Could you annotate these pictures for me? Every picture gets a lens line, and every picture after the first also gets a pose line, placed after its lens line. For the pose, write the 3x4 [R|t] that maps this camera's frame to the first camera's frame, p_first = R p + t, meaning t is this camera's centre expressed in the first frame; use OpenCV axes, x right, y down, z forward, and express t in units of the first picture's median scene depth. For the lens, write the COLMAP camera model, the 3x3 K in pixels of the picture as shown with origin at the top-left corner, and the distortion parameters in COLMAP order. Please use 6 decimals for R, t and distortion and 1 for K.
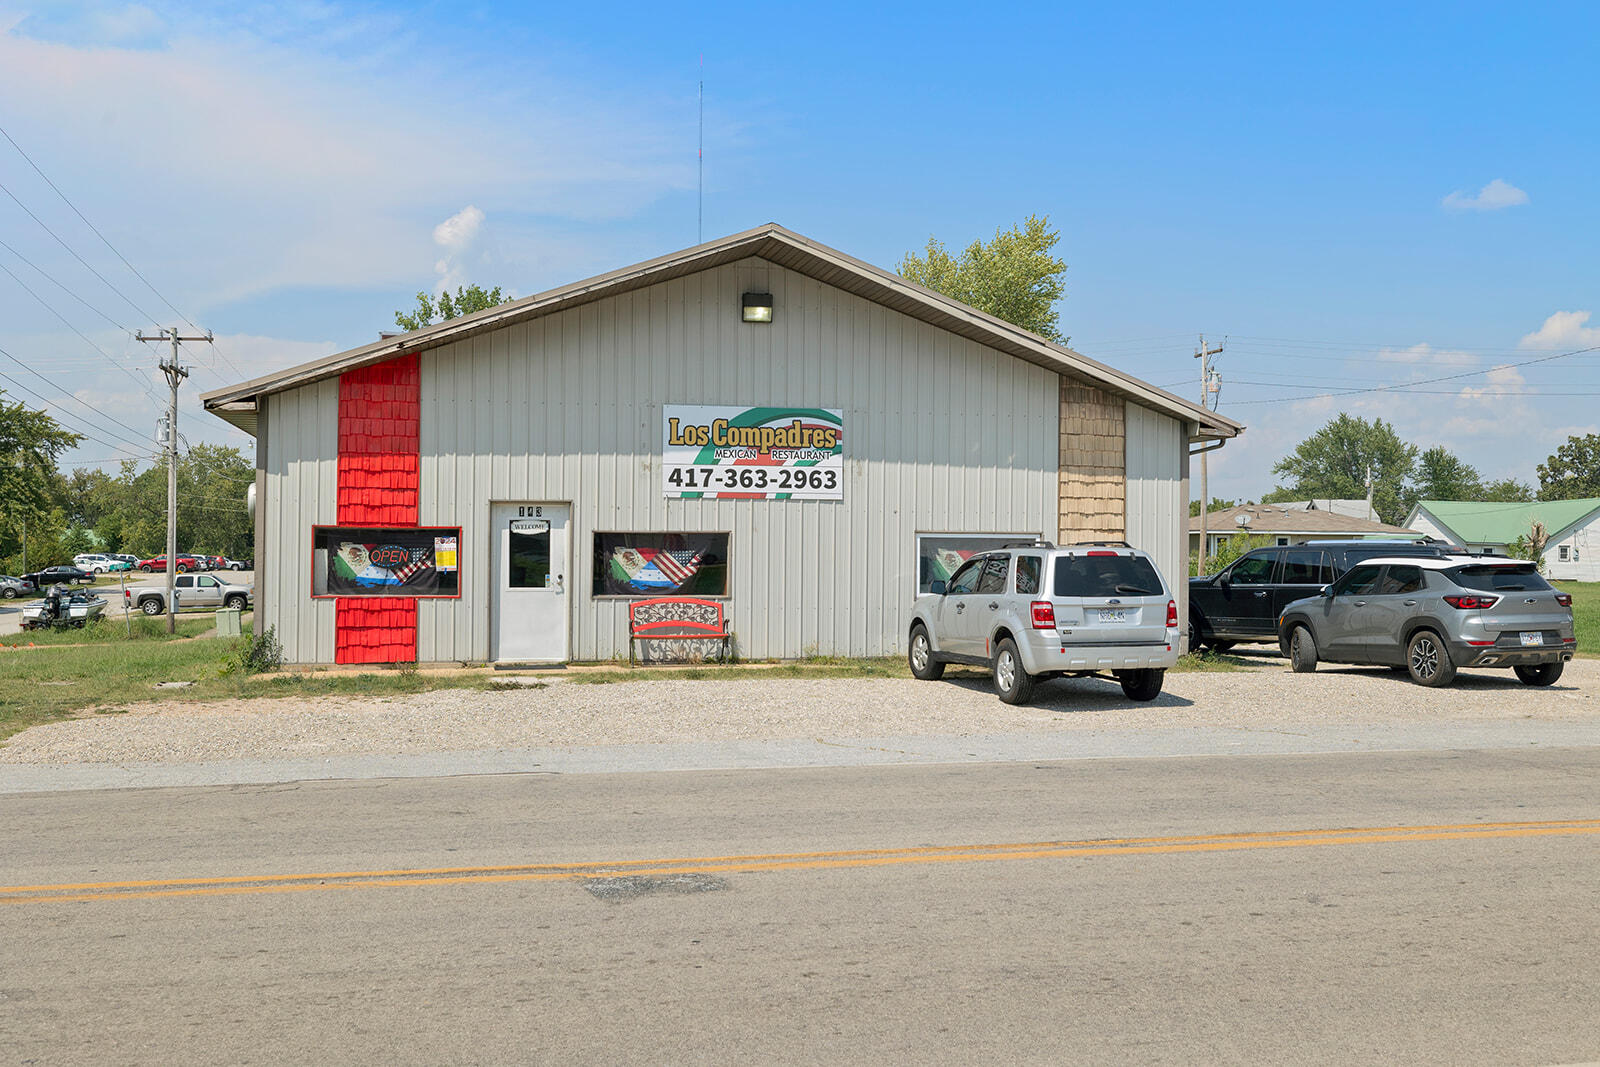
lens RADIAL K [[1659.1, 0, 800.0], [0, 1659.1, 533.5], [0, 0, 1]] dist [-0.002140, 0.000742]
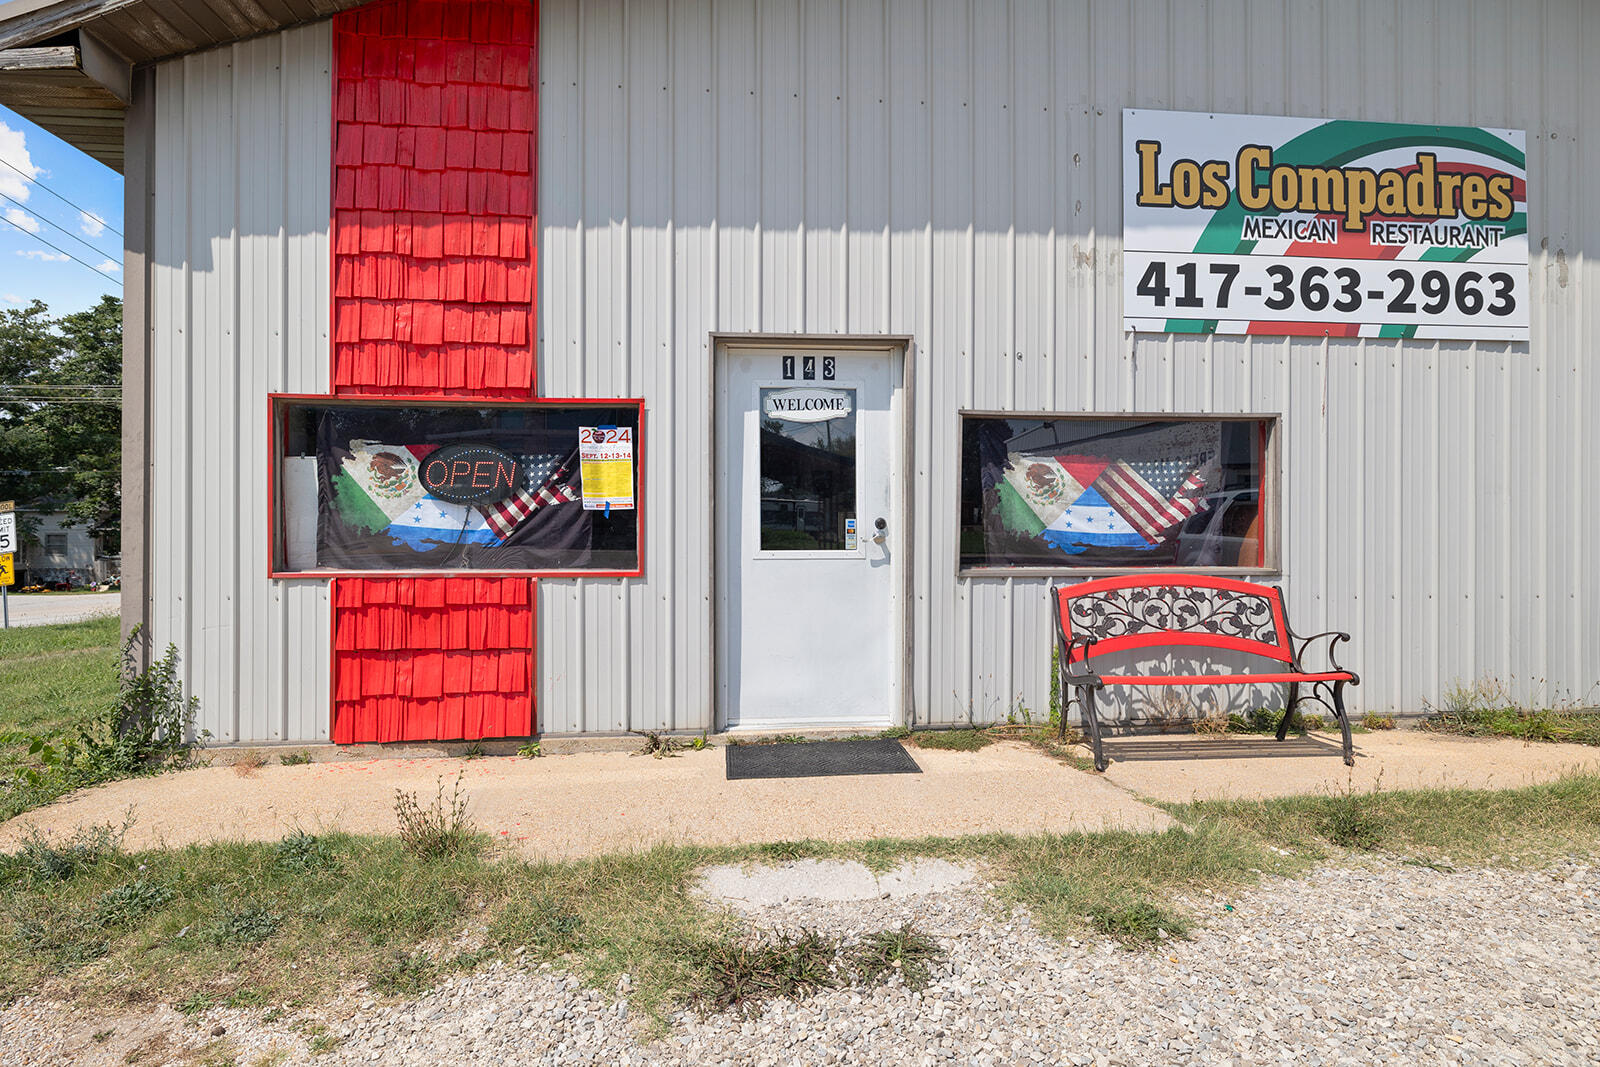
lens RADIAL K [[1423.6, 0, 800.0], [0, 1423.6, 533.5], [0, 0, 1]] dist [-0.001762, -0.000885]
pose [[0.989888, -0.005525, -0.141741, -0.112849], [0.008396, 0.999771, 0.019666, 0.021086], [0.141600, -0.020657, 0.989708, 0.636129]]
